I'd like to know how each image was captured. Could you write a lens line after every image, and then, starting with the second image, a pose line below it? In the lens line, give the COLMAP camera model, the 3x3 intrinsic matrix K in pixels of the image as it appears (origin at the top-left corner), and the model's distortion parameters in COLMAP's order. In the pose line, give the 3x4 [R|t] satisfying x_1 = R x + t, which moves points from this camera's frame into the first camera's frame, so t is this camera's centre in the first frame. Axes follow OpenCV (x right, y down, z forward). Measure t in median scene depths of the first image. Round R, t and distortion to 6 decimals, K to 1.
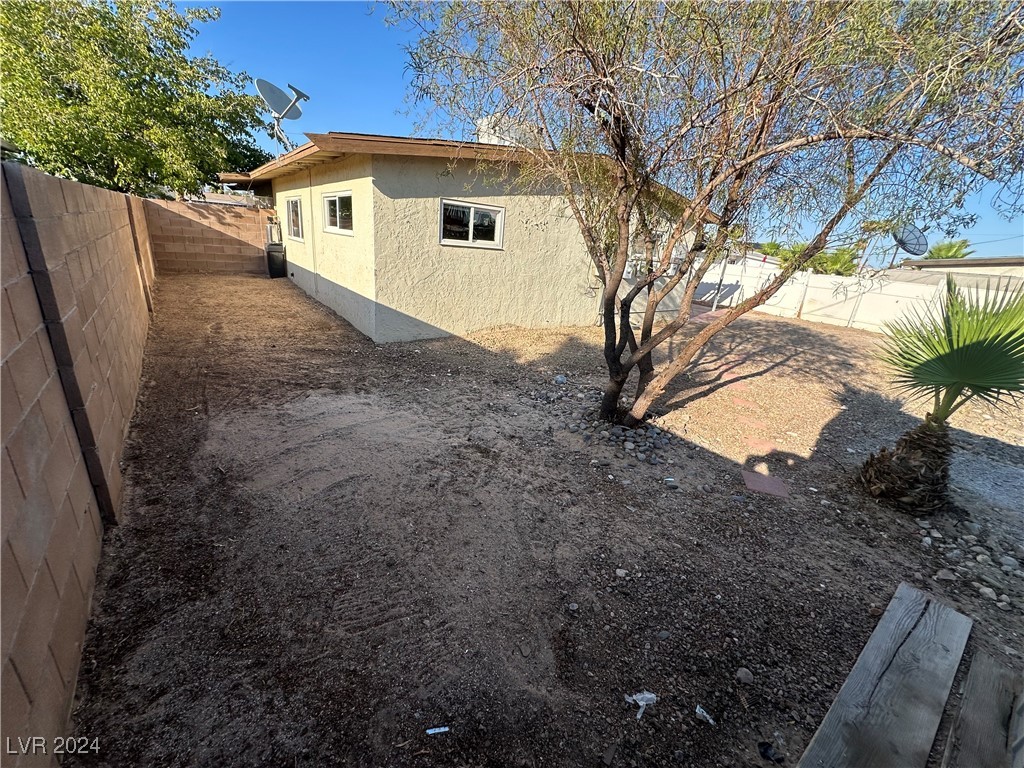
lens RADIAL K [[409.4, 0, 510.6], [0, 409.4, 385.3], [0, 0, 1]] dist [-0.001820, -0.000022]
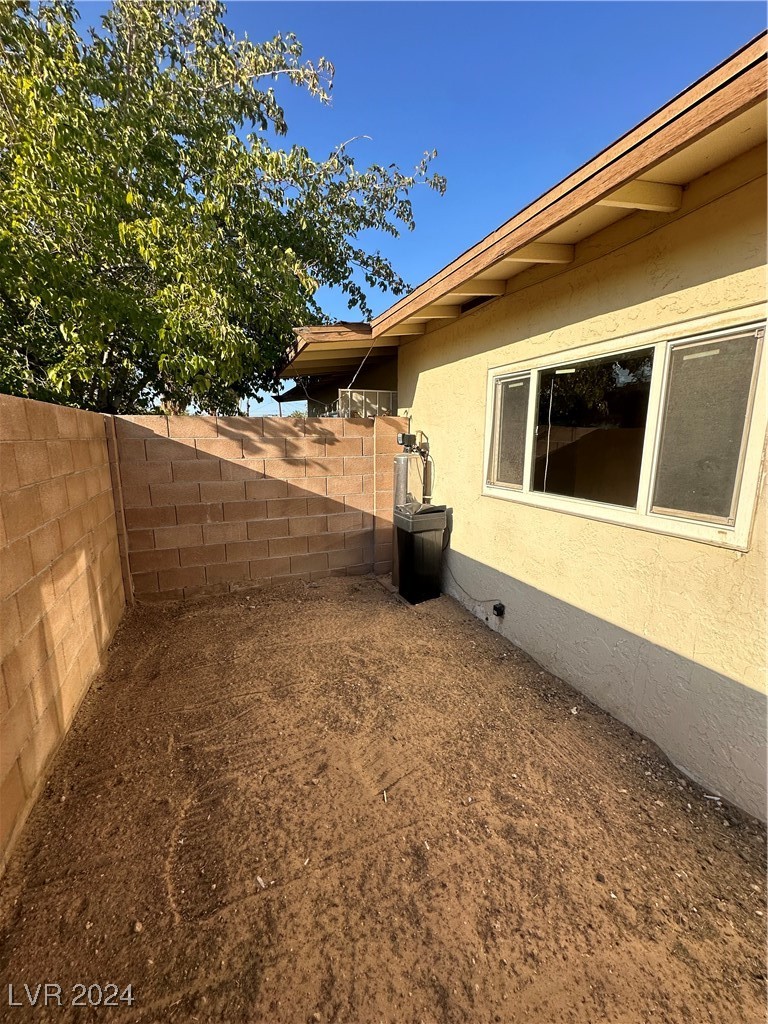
lens RADIAL K [[409.4, 0, 383.0], [0, 409.4, 512.0], [0, 0, 1]] dist [-0.001820, -0.000022]
pose [[0.966040, -0.042733, -0.254834, -0.540640], [-0.001264, 0.985436, -0.170039, -0.292037], [0.258389, 0.164587, 0.951917, 0.682678]]
